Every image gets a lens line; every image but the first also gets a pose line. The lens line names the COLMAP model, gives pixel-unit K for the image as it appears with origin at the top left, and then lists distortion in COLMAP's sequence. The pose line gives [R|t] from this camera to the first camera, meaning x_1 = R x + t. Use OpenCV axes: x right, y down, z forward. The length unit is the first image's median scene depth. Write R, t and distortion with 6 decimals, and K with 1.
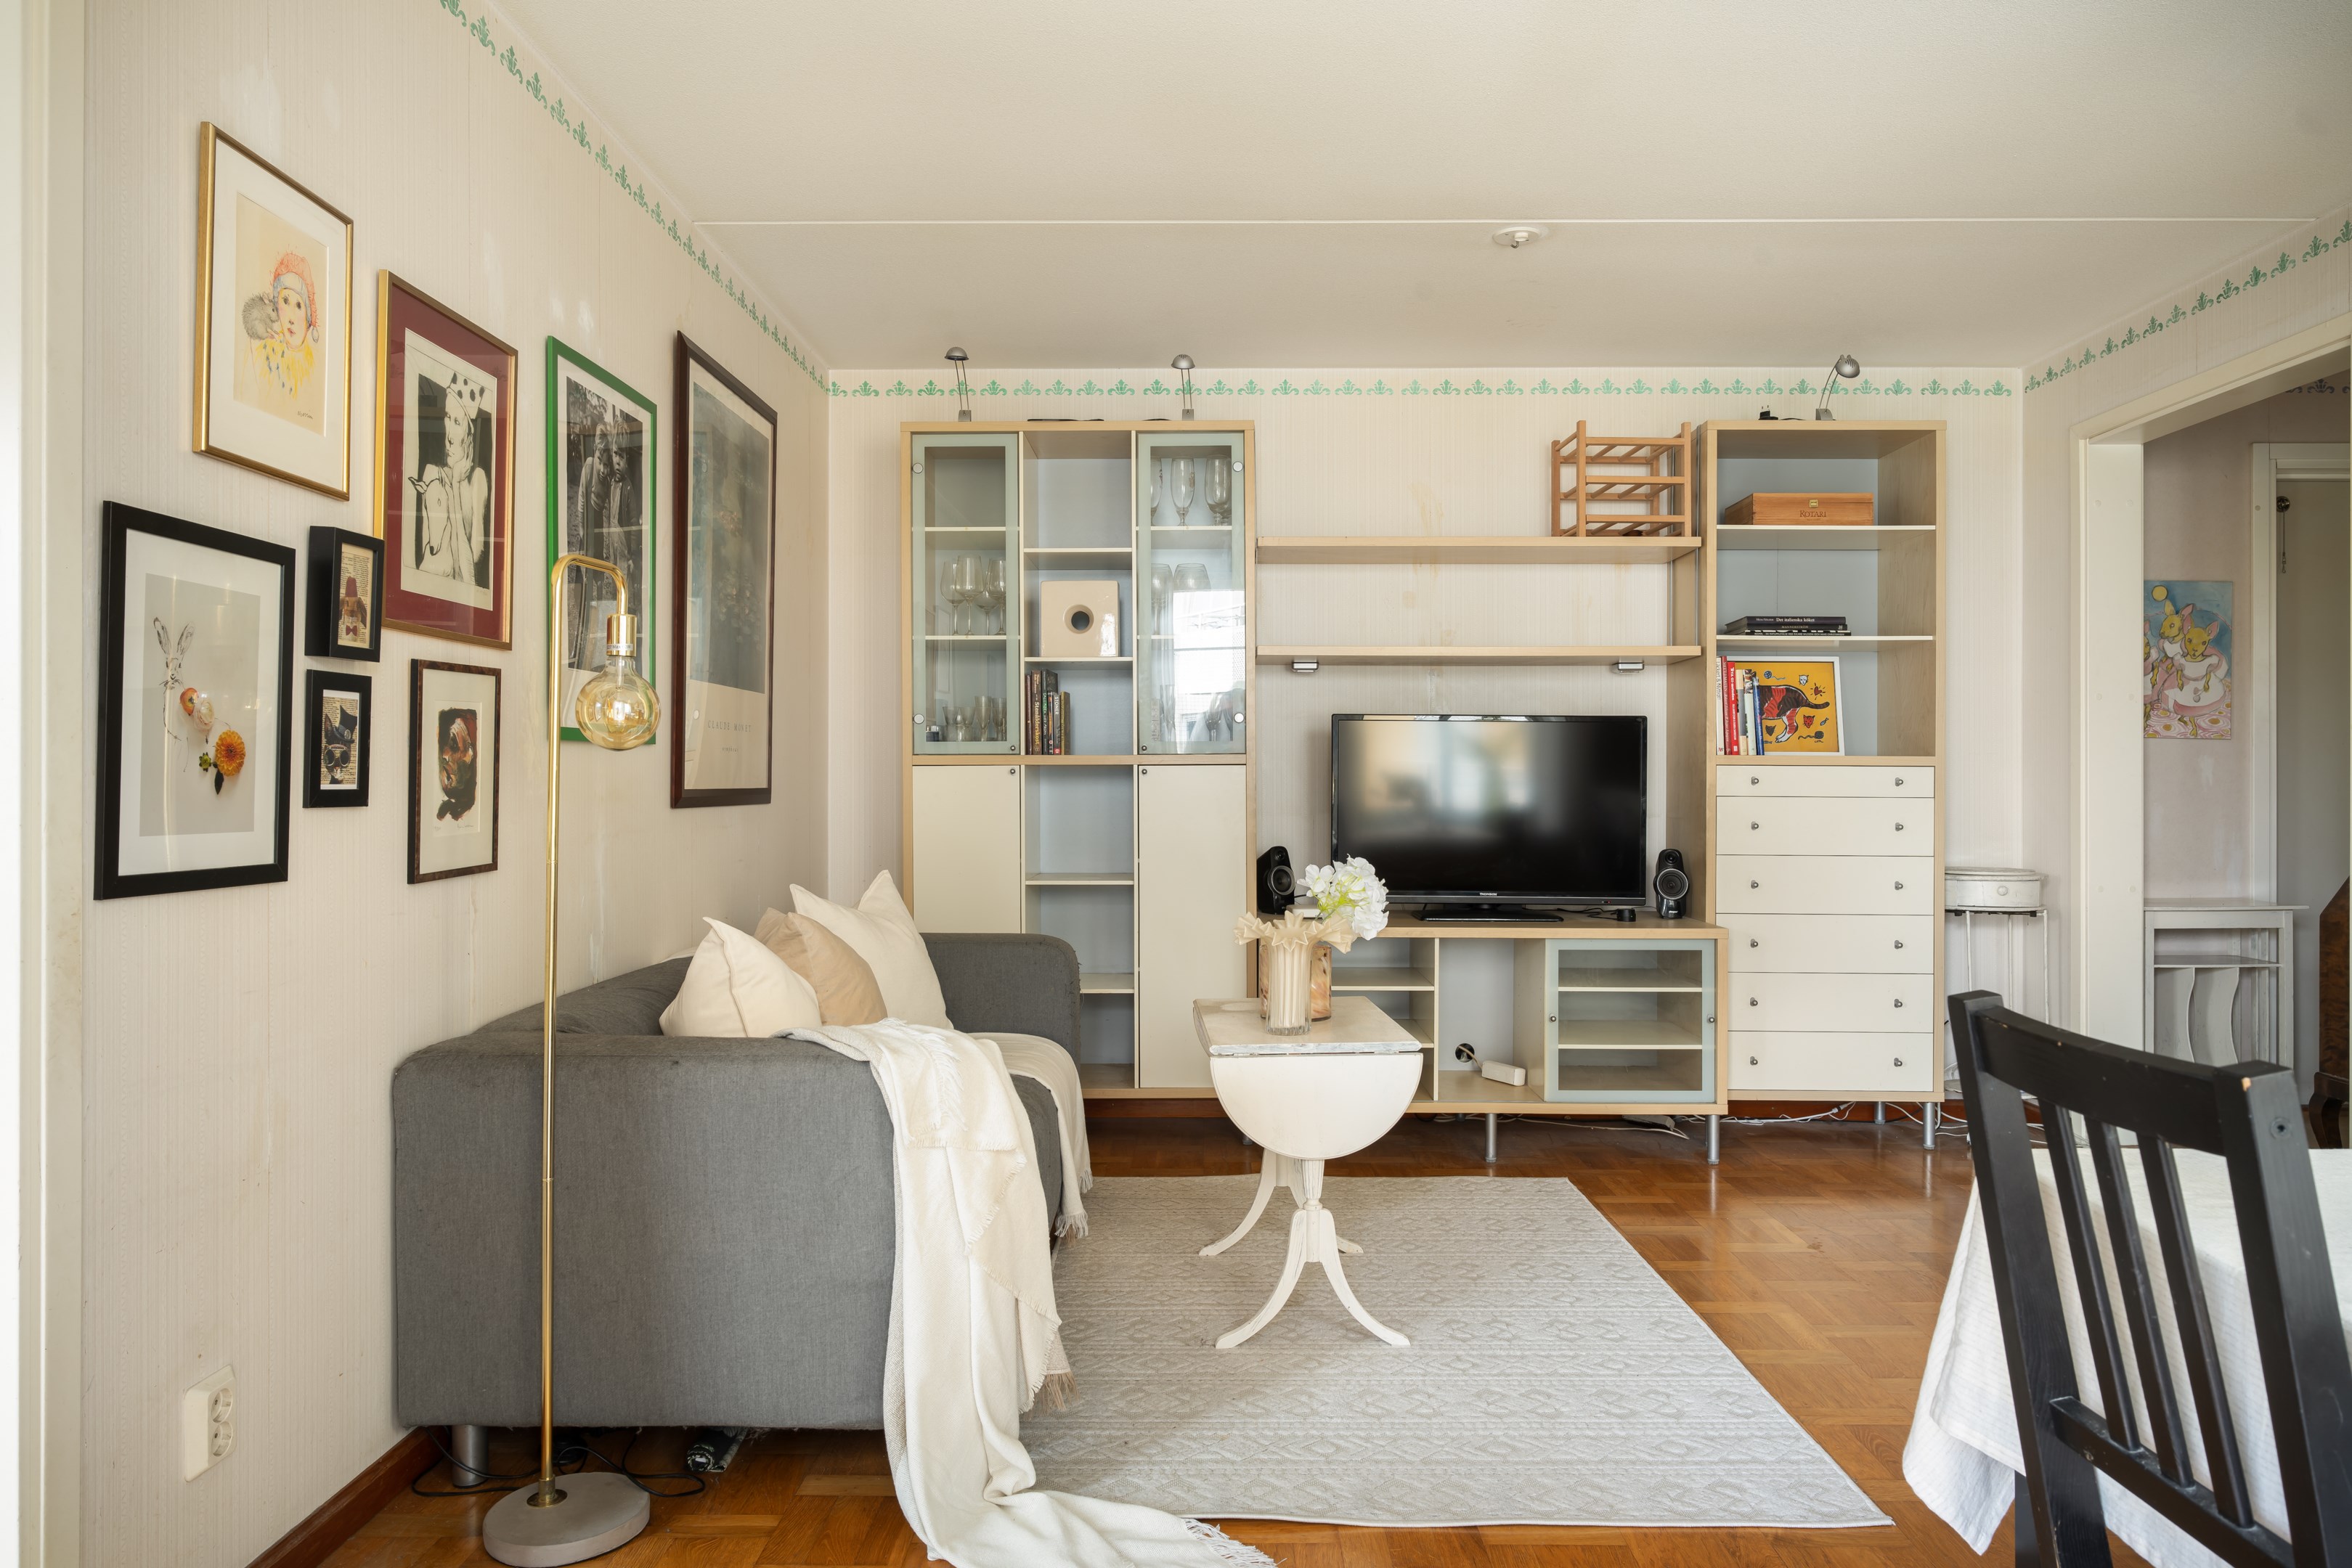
lens RADIAL K [[1529.1, 0, 1182.1], [0, 1529.1, 780.9], [0, 0, 1]] dist [-0.002587, 0.000330]
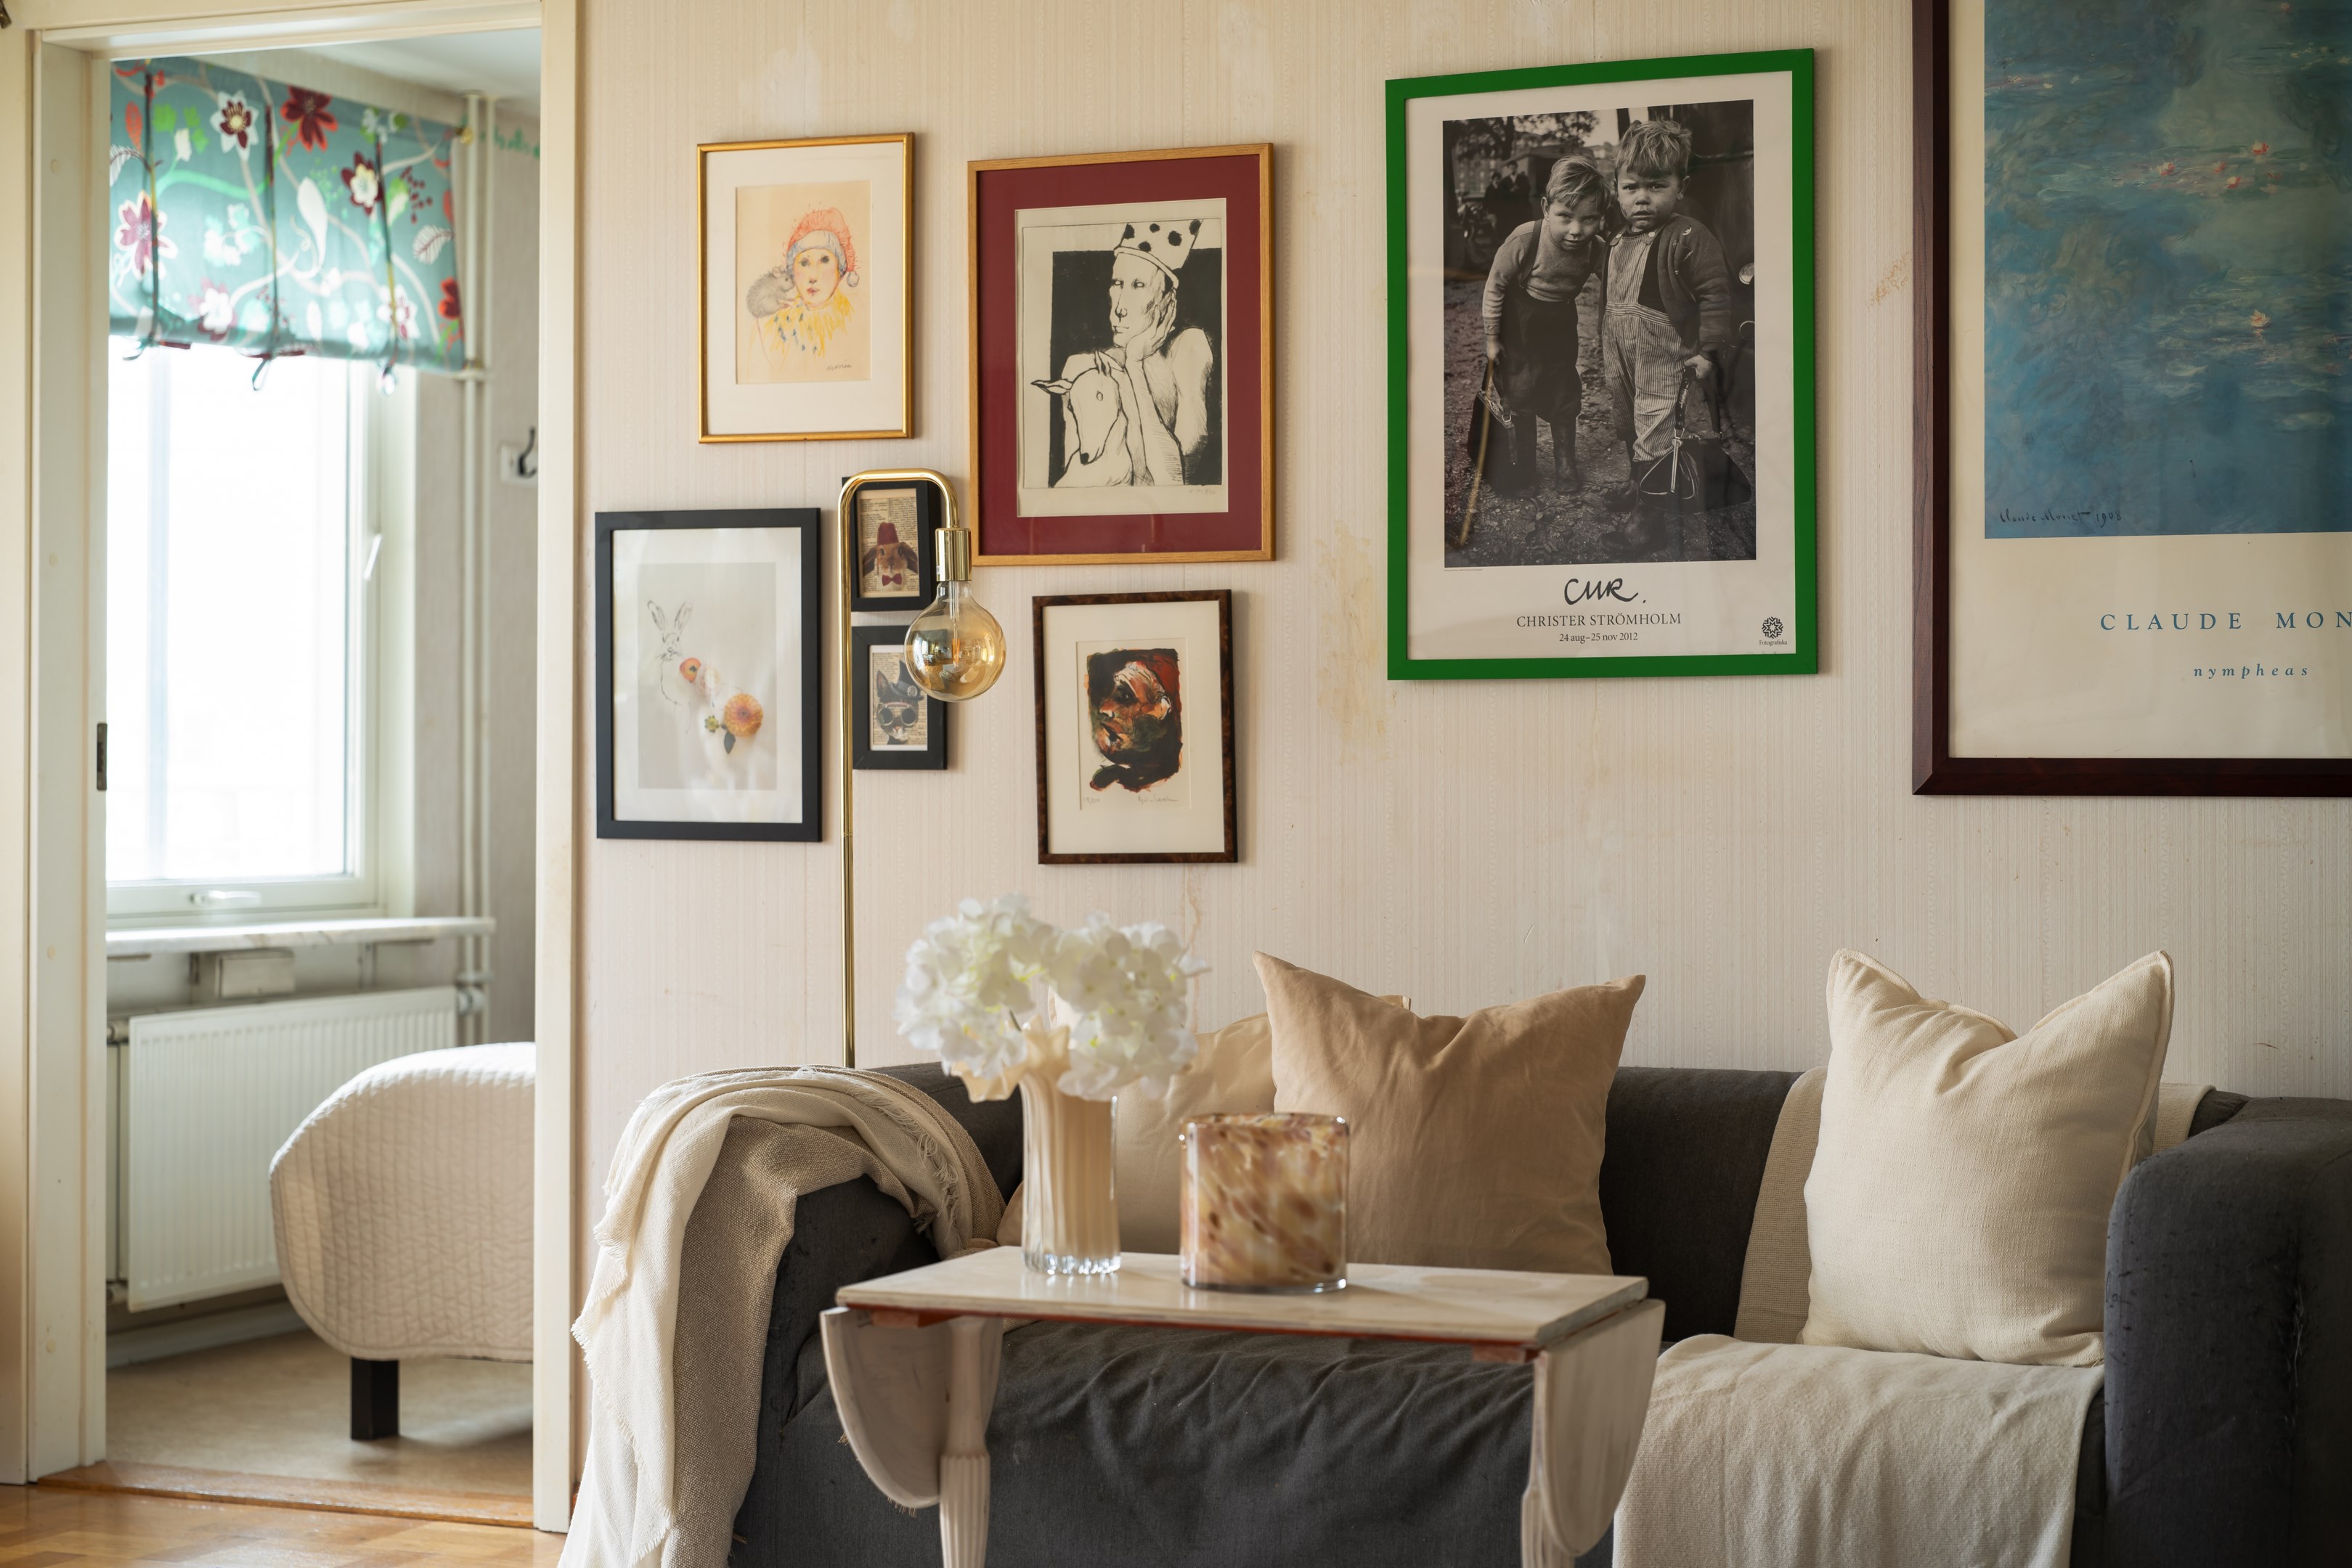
lens RADIAL K [[4264.2, 0, 1121.1], [0, 4264.2, 754.5], [0, 0, 1]] dist [0.006097, -0.092987]
pose [[-0.387715, -0.004120, -0.921770, 1.802712], [-0.003131, 0.999990, -0.003153, 0.015931], [0.921774, 0.001664, -0.387724, 2.144786]]
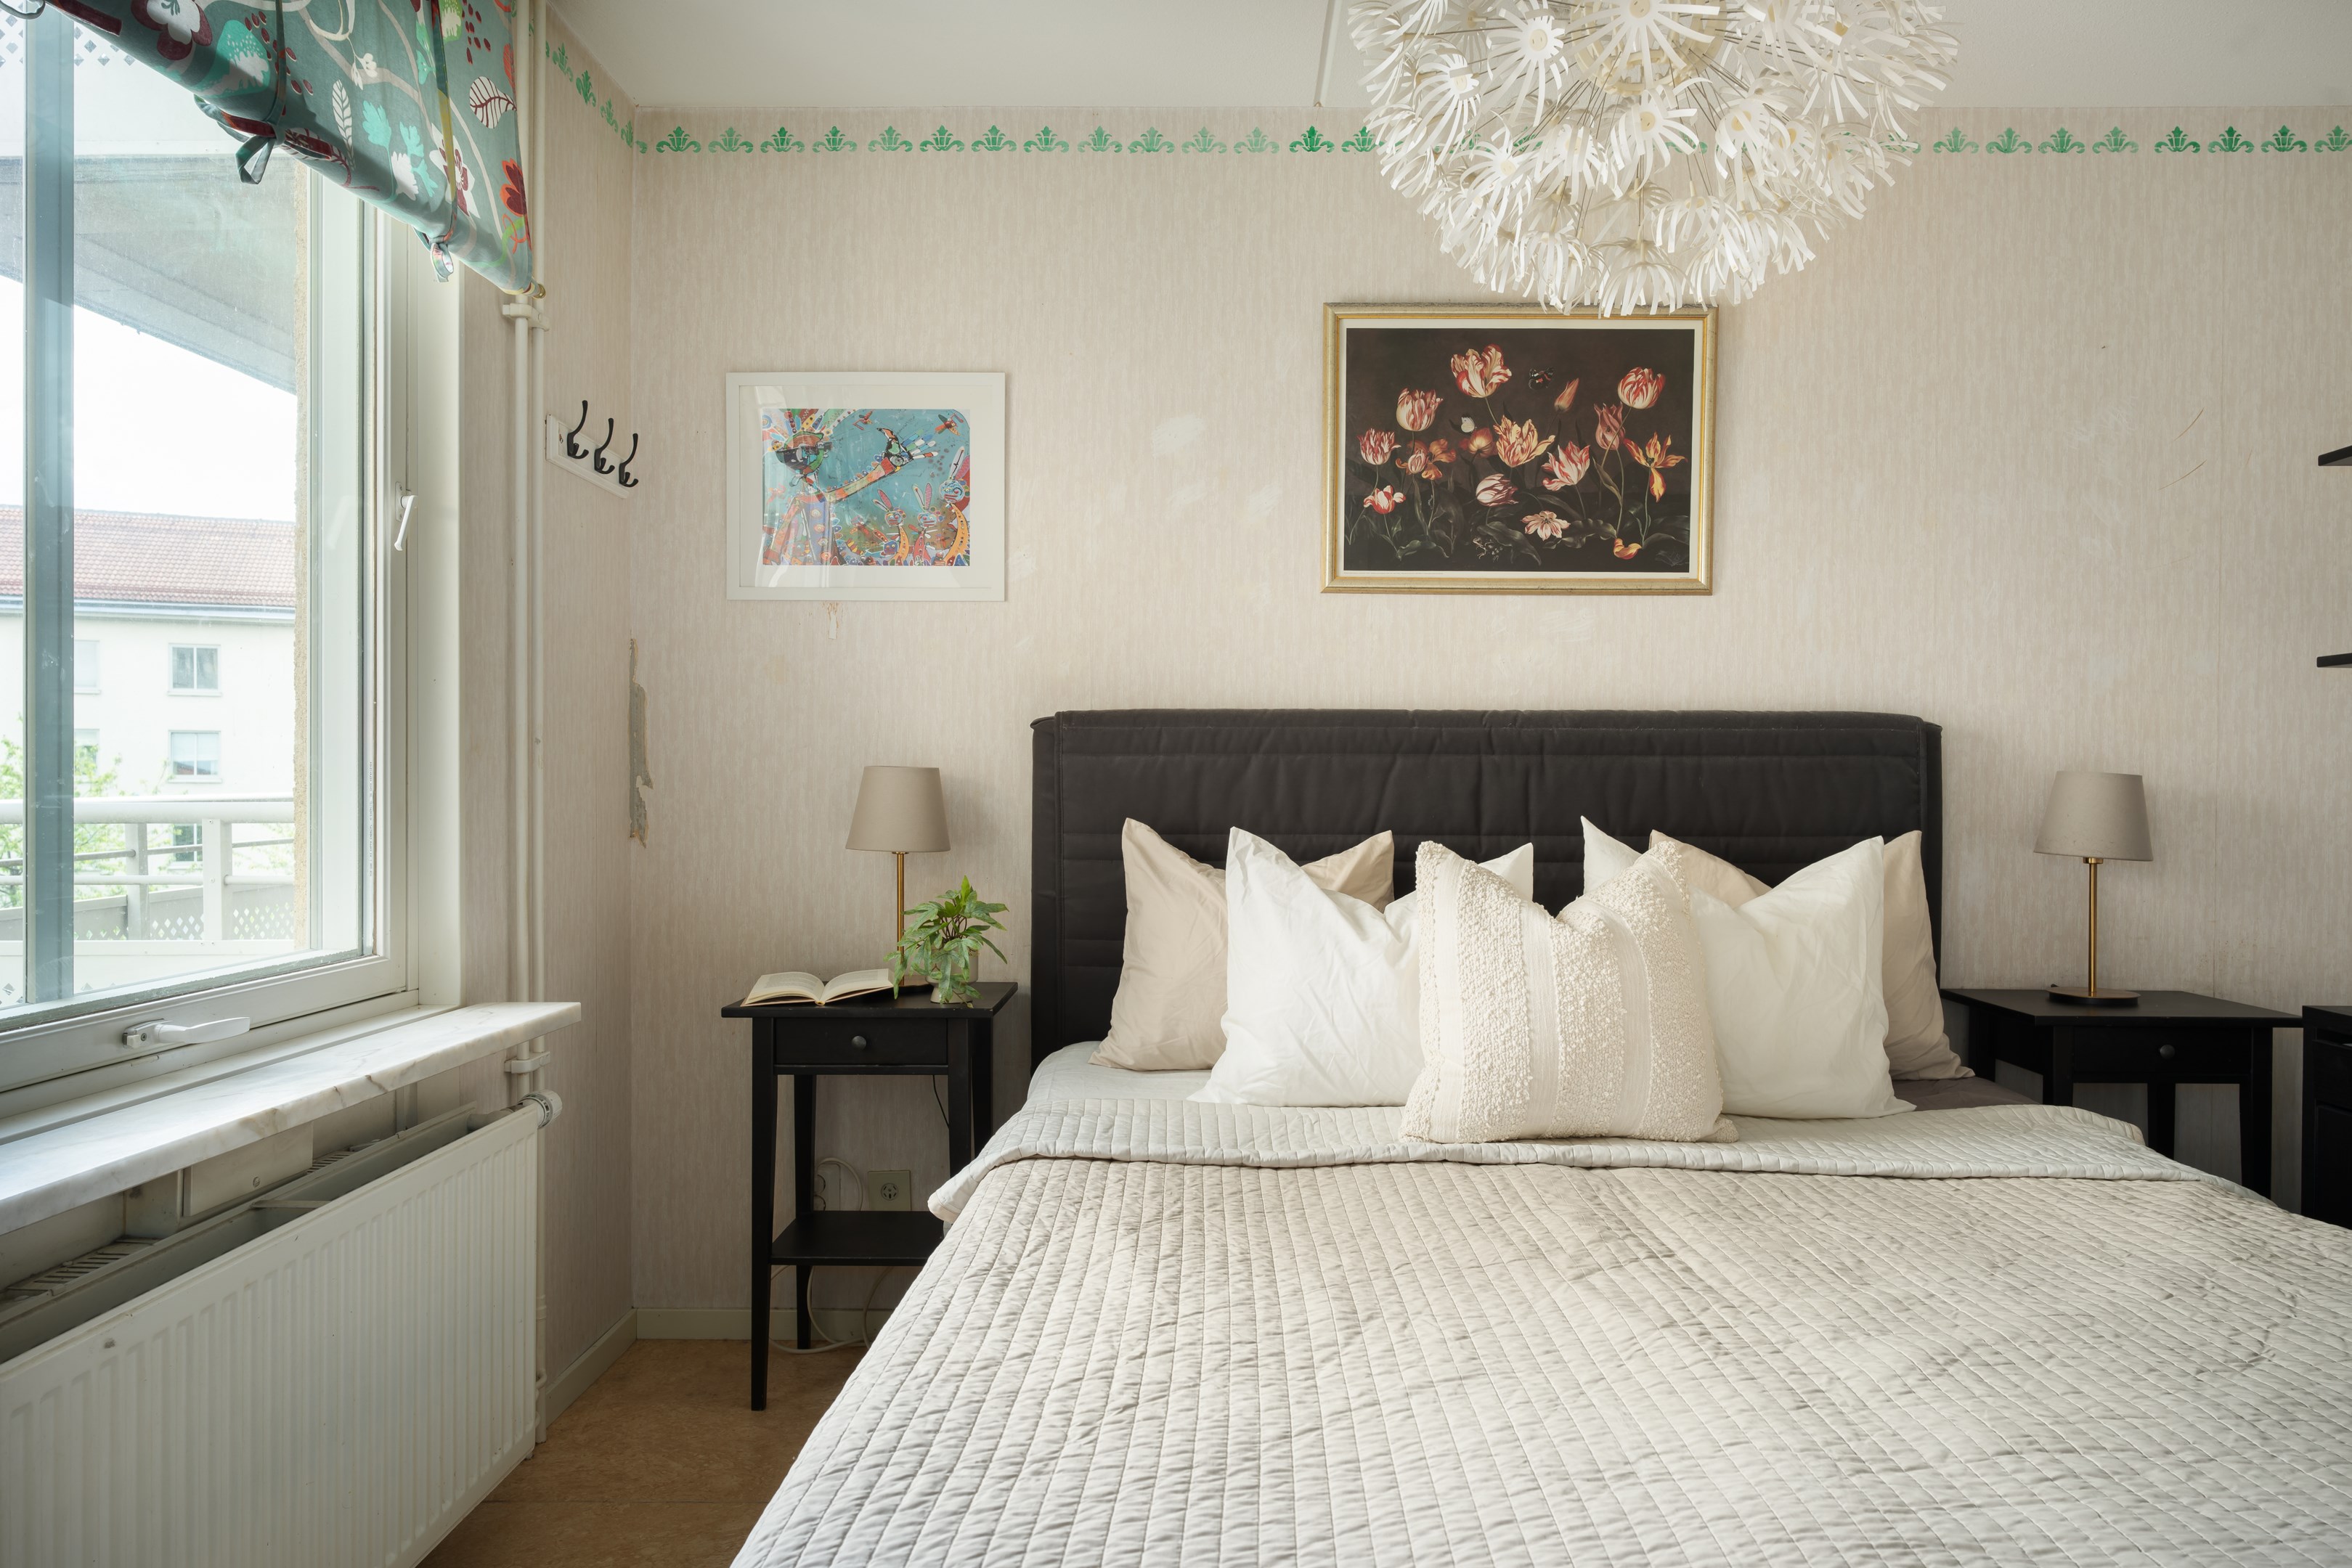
lens RADIAL K [[1570.8, 0, 1197.5], [0, 1570.8, 794.3], [0, 0, 1]] dist [-0.003865, 0.002512]
pose [[0.008054, 0.010177, -0.999916, -0.443742], [-0.003845, 0.999941, 0.010147, -0.004035], [0.999960, 0.003763, 0.008092, 0.543276]]
